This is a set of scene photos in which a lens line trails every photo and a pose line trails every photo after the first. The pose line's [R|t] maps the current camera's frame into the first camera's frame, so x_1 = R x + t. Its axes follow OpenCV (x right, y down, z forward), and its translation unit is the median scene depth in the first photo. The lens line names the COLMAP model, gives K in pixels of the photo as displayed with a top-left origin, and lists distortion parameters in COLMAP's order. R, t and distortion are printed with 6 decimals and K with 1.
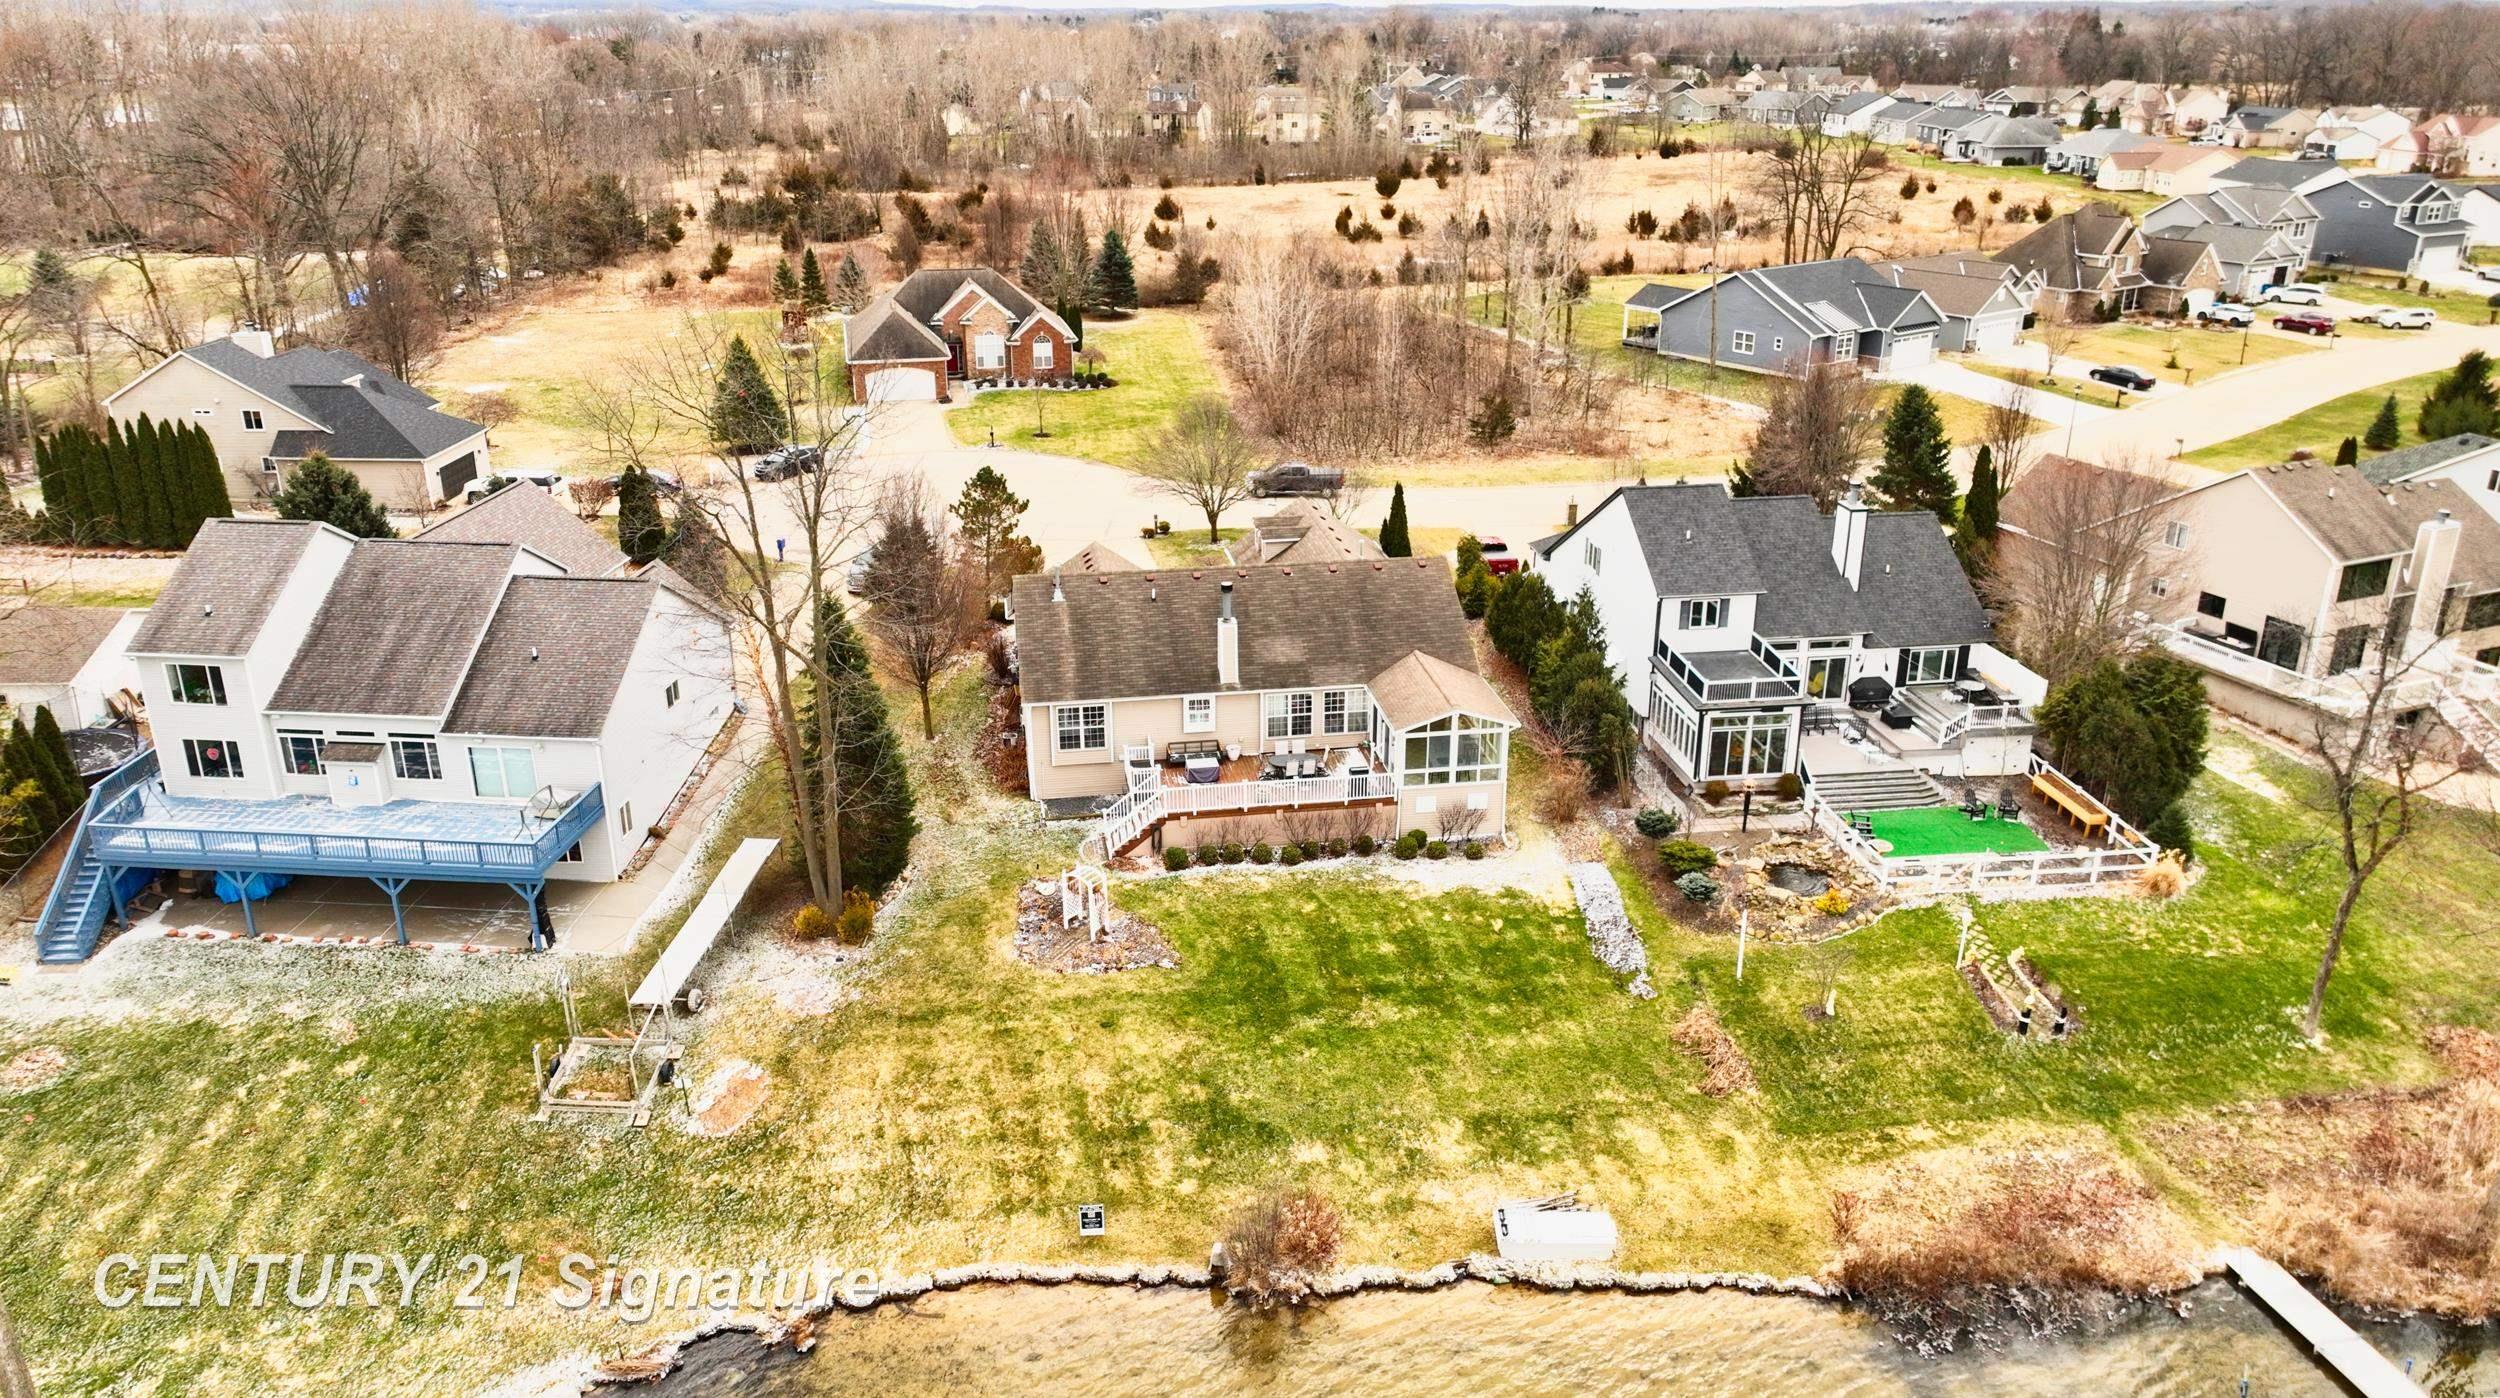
lens RADIAL K [[1785.6, 0, 1250.0], [0, 1785.6, 699.0], [0, 0, 1]] dist [-0.001721, 0.000564]
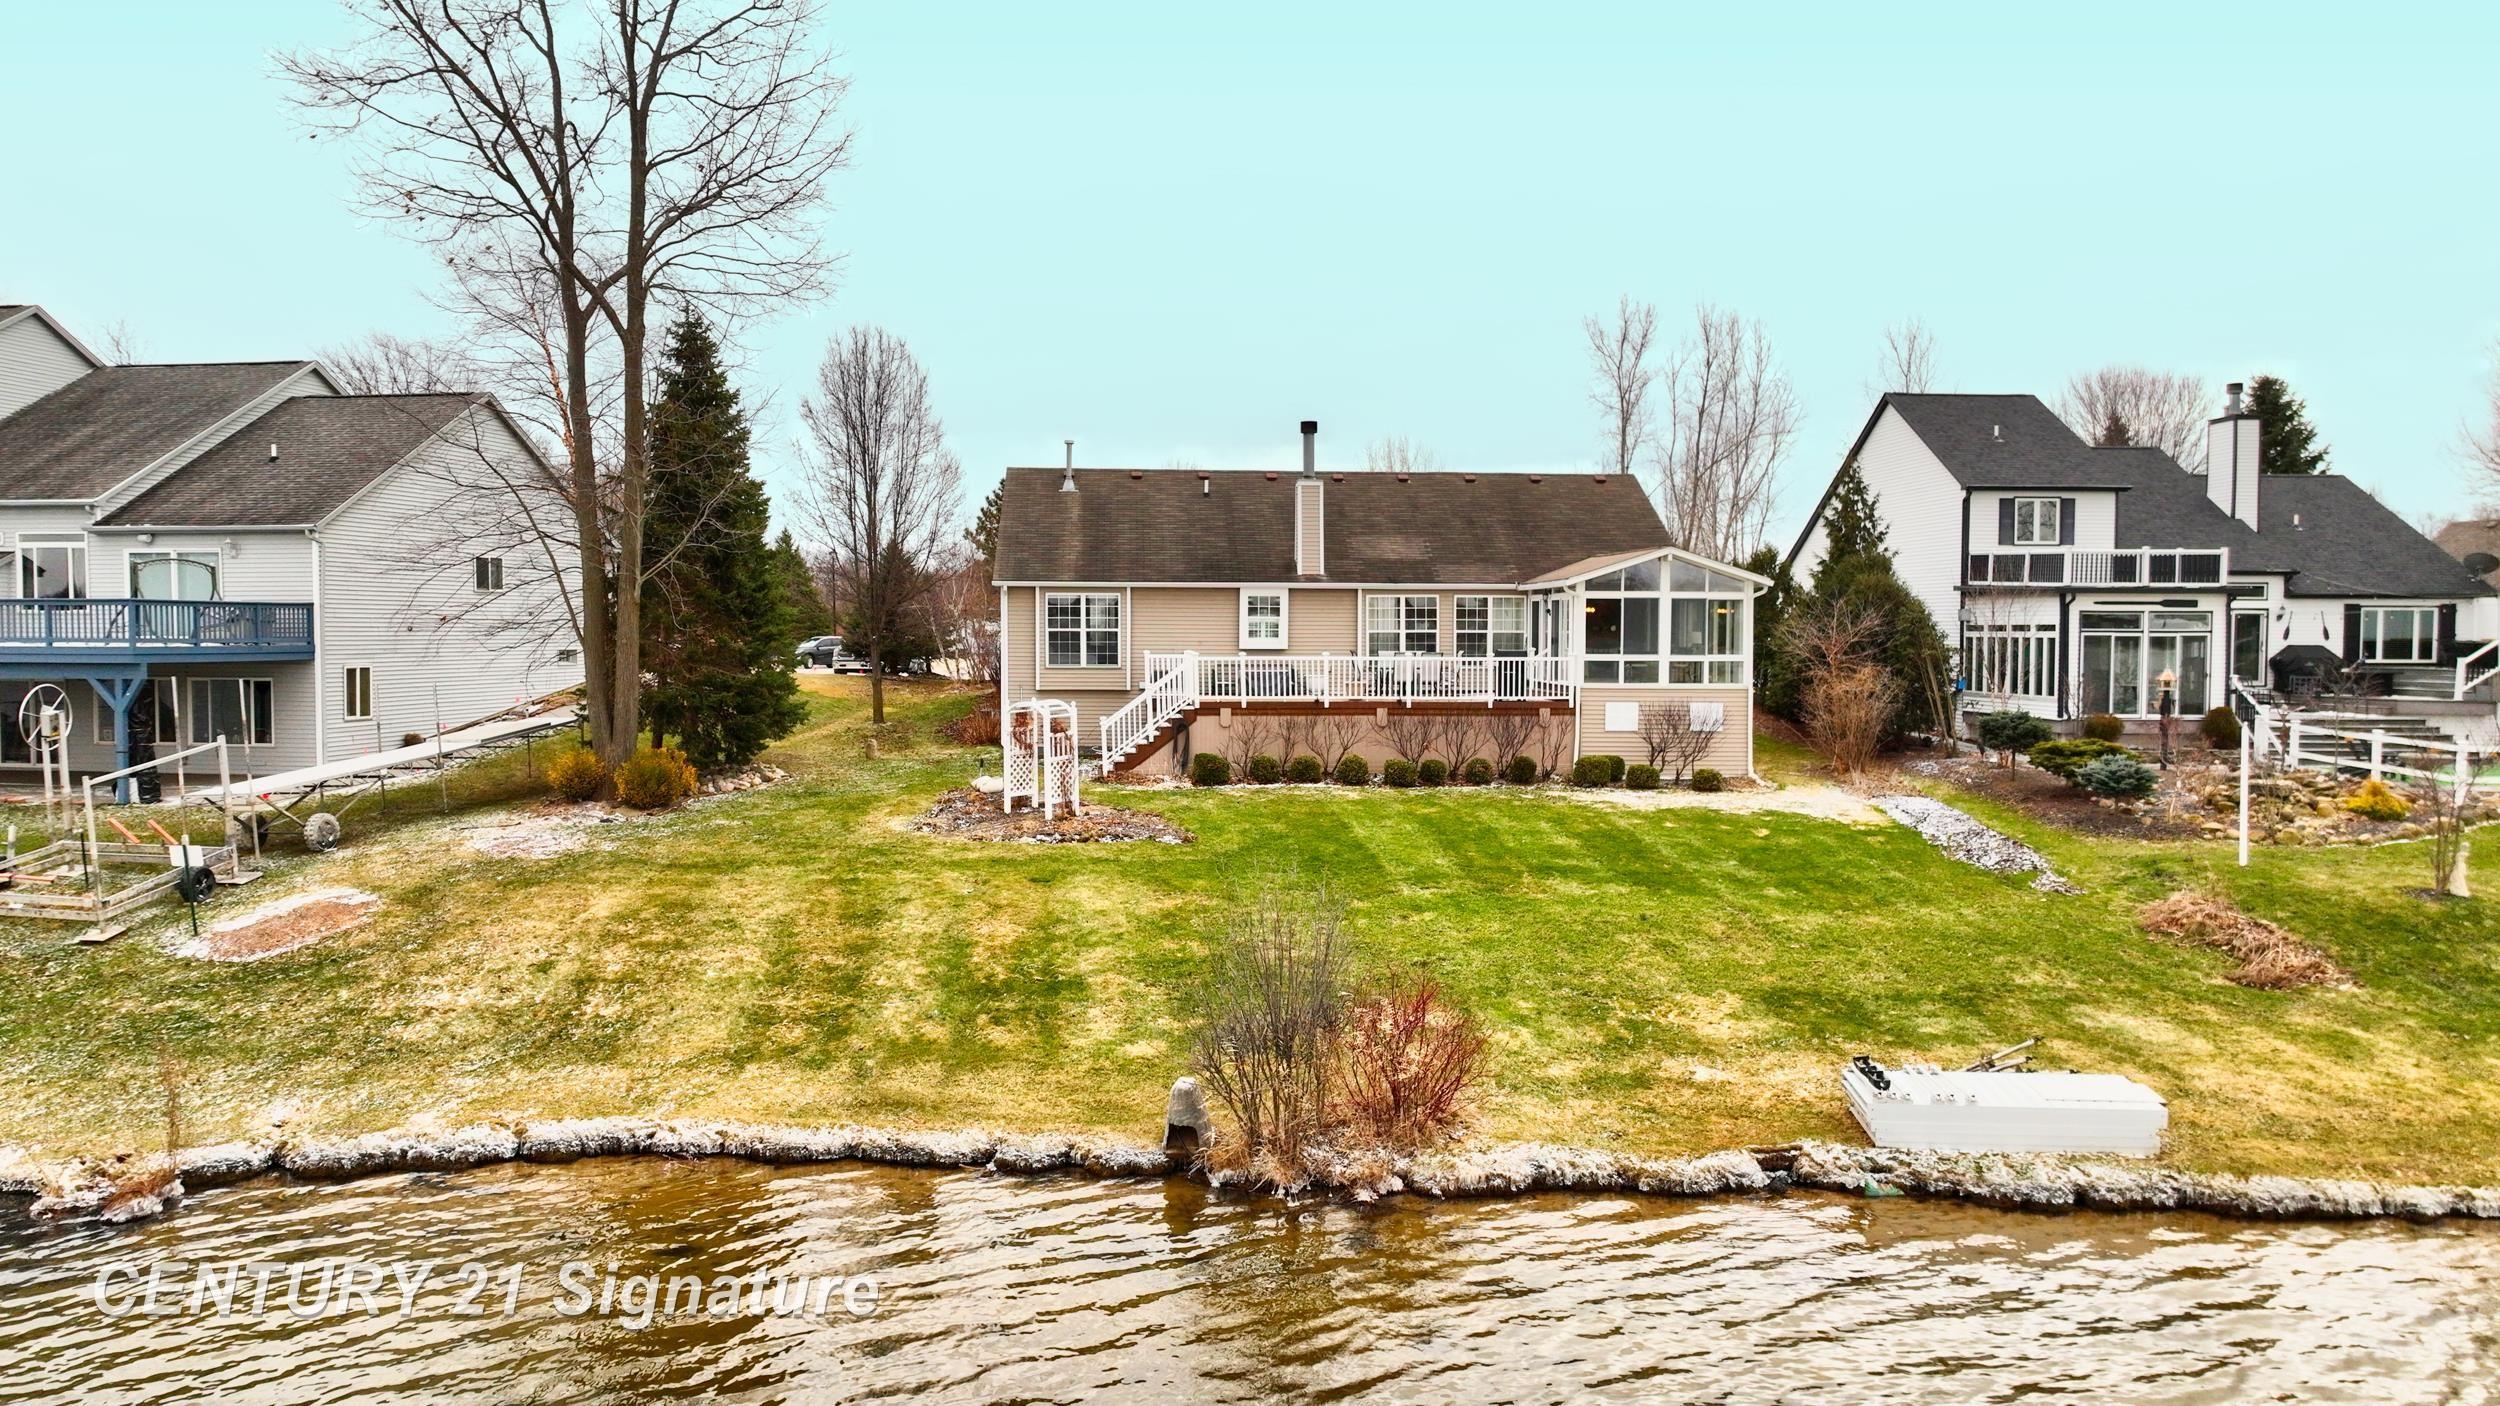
lens RADIAL K [[1770.0, 0, 1250.0], [0, 1770.0, 703.0], [0, 0, 1]] dist [0.001880, 0.002347]
pose [[0.996444, 0.010735, -0.083576, 0.022359], [-0.036332, 0.949649, -0.311201, 0.254129], [0.076027, 0.313131, 0.946662, 0.419251]]
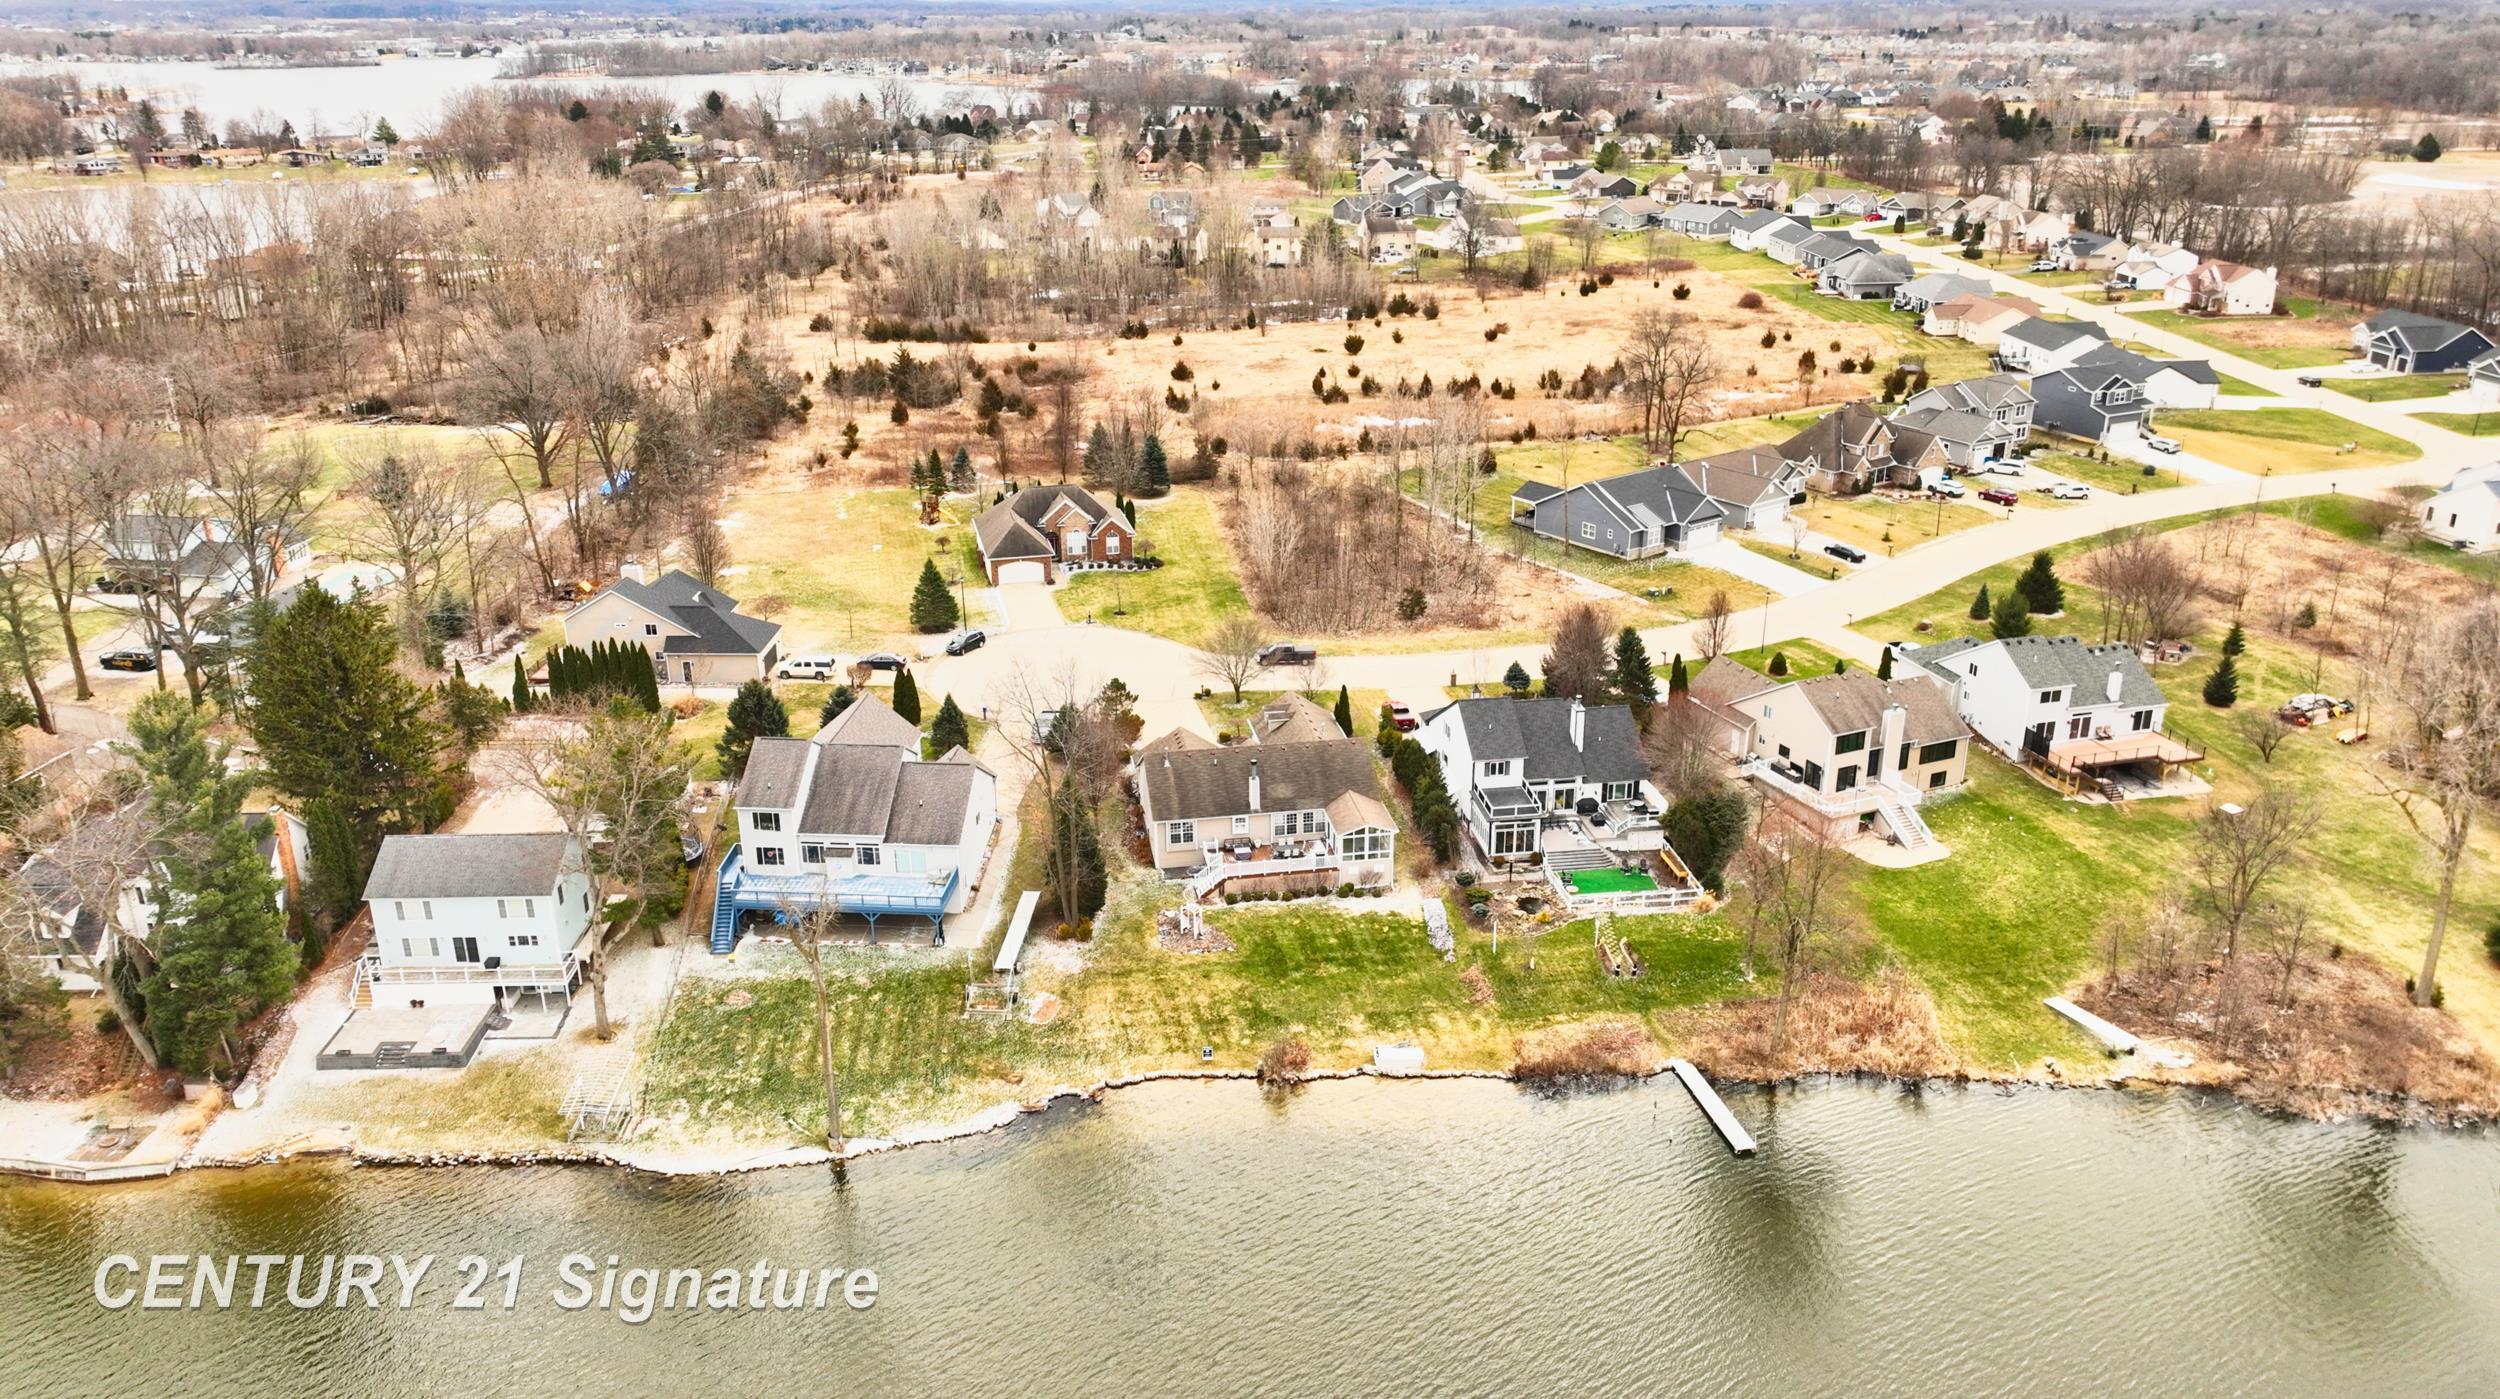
lens RADIAL K [[1785.6, 0, 1250.0], [0, 1785.6, 699.5], [0, 0, 1]] dist [-0.001721, 0.000564]
pose [[0.999926, -0.009718, 0.007283, -0.032694], [0.009736, 0.999950, -0.002398, -0.134122], [-0.007260, 0.002469, 0.999971, -1.051844]]
